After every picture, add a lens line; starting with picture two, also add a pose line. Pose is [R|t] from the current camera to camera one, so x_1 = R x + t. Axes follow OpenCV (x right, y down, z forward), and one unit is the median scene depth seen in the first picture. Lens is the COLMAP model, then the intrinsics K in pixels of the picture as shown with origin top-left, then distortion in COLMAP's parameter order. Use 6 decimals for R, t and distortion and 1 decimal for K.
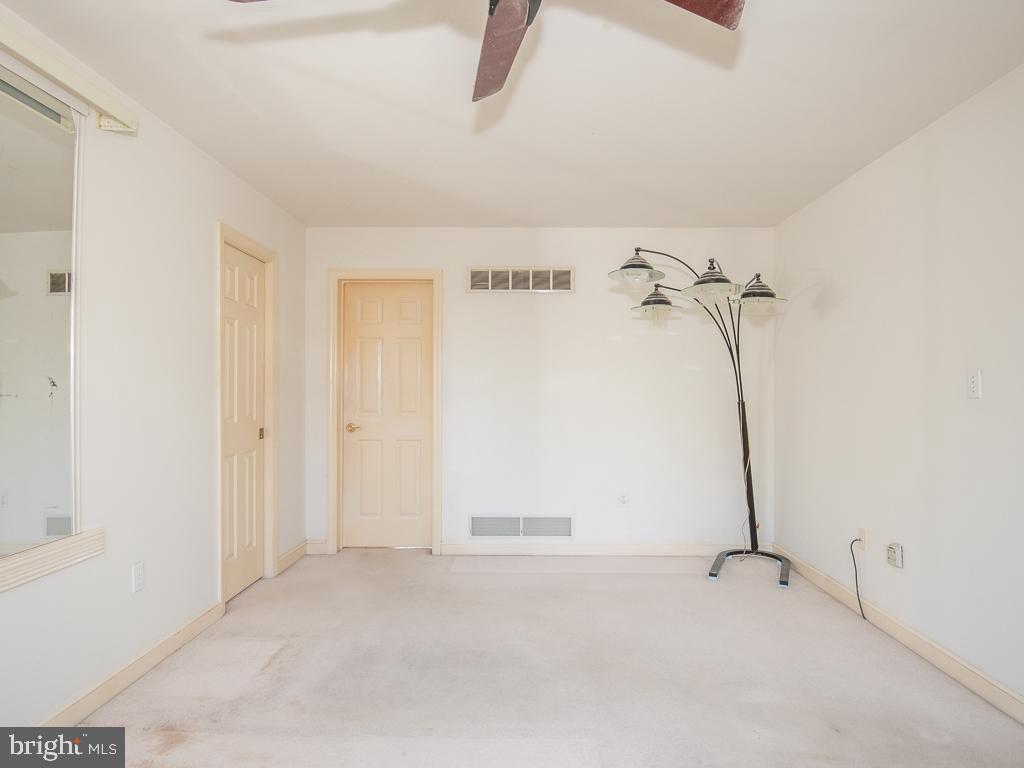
lens RADIAL K [[604.9, 0, 517.2], [0, 604.9, 380.1], [0, 0, 1]] dist [-0.000713, -0.012878]
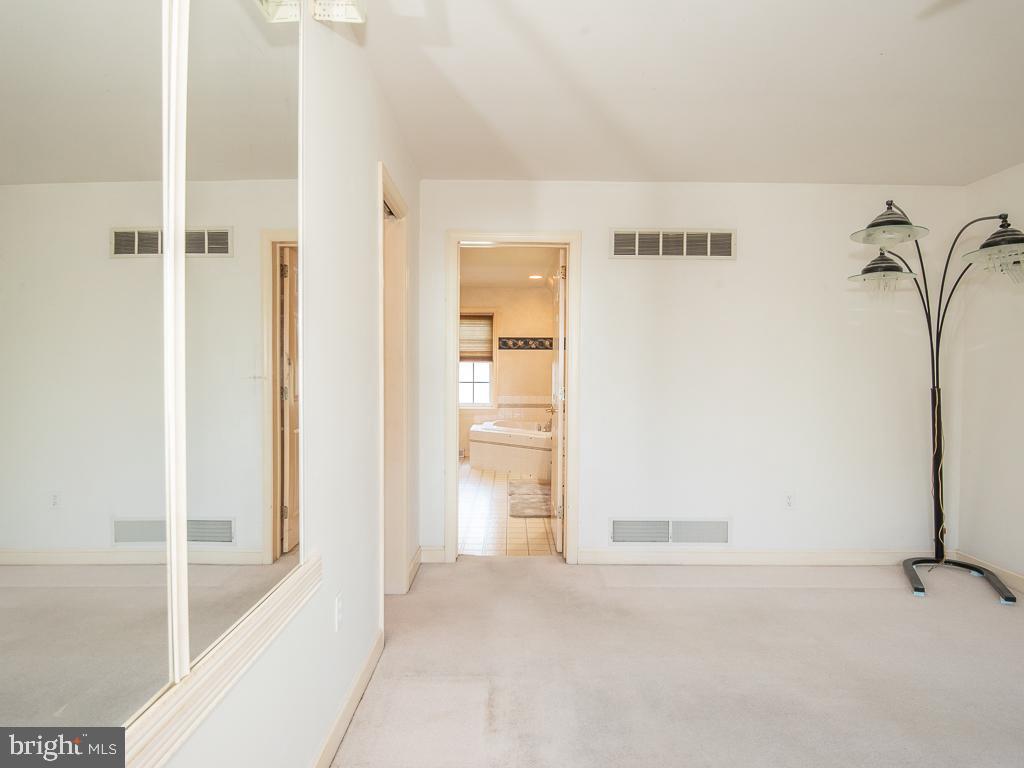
lens RADIAL K [[634.7, 0, 506.4], [0, 634.7, 380.7], [0, 0, 1]] dist [-0.005958, -0.015402]
pose [[0.999883, 0.005926, 0.014120, -0.242793], [-0.006334, 0.999559, 0.029002, 0.002332], [-0.013942, -0.029088, 0.999480, 0.105475]]
